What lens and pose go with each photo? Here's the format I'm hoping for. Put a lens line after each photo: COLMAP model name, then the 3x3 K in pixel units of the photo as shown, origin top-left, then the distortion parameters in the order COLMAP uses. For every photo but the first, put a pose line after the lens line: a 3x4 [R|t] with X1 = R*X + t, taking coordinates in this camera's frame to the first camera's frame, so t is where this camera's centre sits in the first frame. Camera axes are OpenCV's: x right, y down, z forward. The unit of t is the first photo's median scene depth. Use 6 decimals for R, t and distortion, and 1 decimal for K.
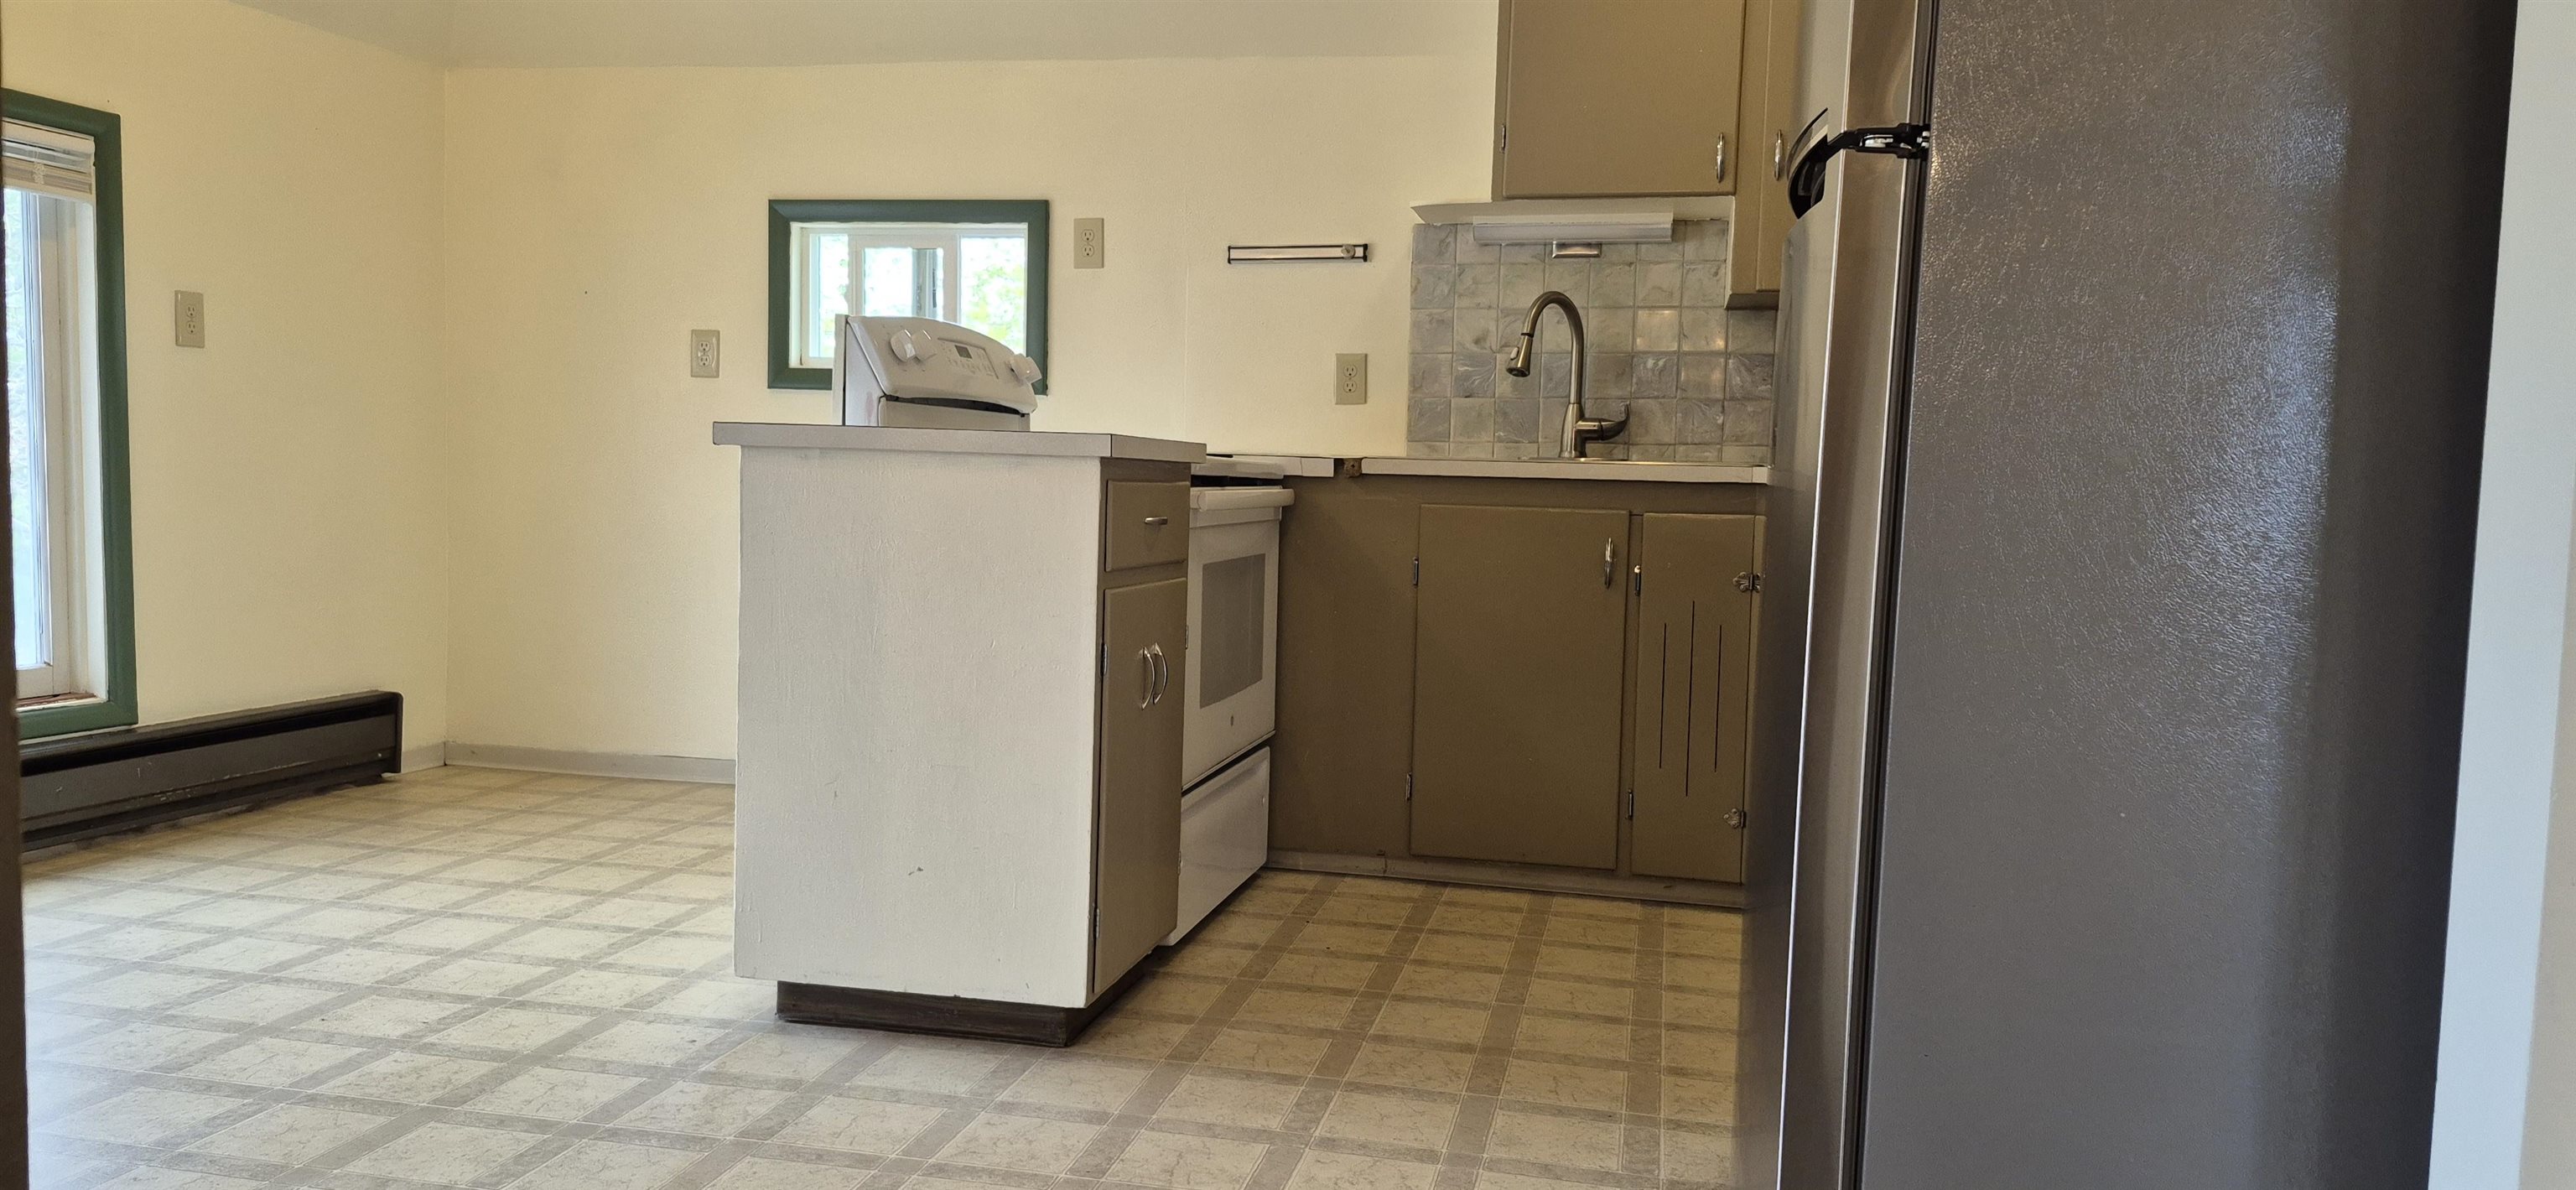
lens RADIAL K [[1818.1, 0, 1288.0], [0, 1818.1, 595.0], [0, 0, 1]] dist [0.146371, -0.209050]
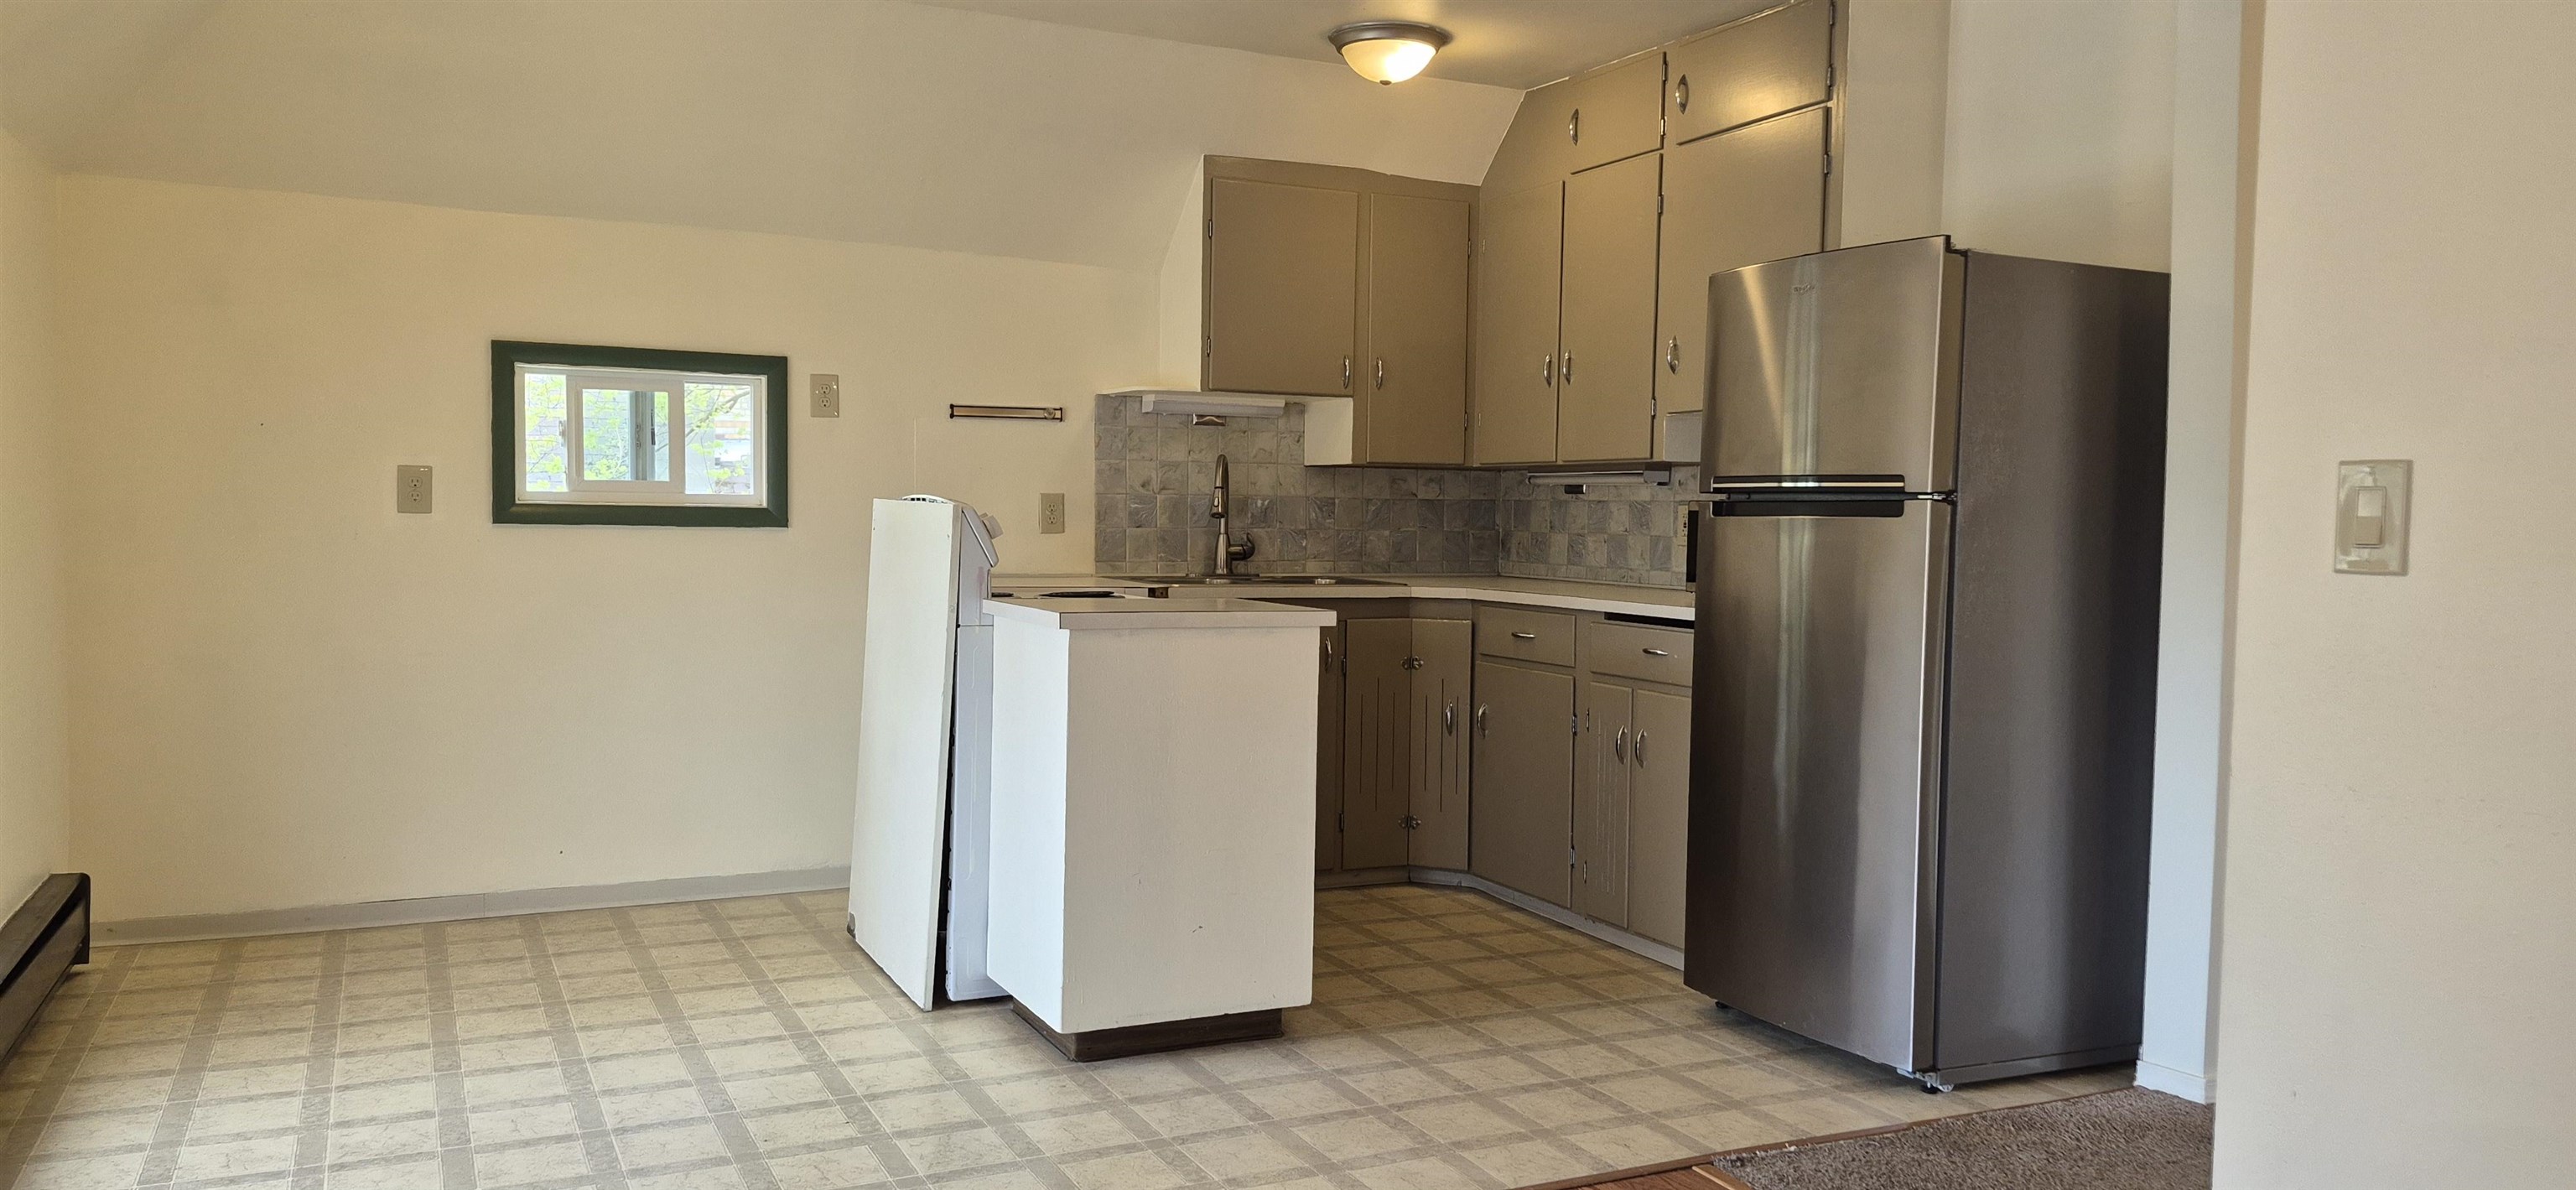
lens RADIAL K [[1818.1, 0, 1288.0], [0, 1818.1, 595.0], [0, 0, 1]] dist [0.146371, -0.209050]
pose [[0.771817, -0.045010, 0.634250, -0.704963], [0.043538, 0.998891, 0.017905, -0.086274], [-0.634353, 0.013794, 0.772921, -0.079707]]
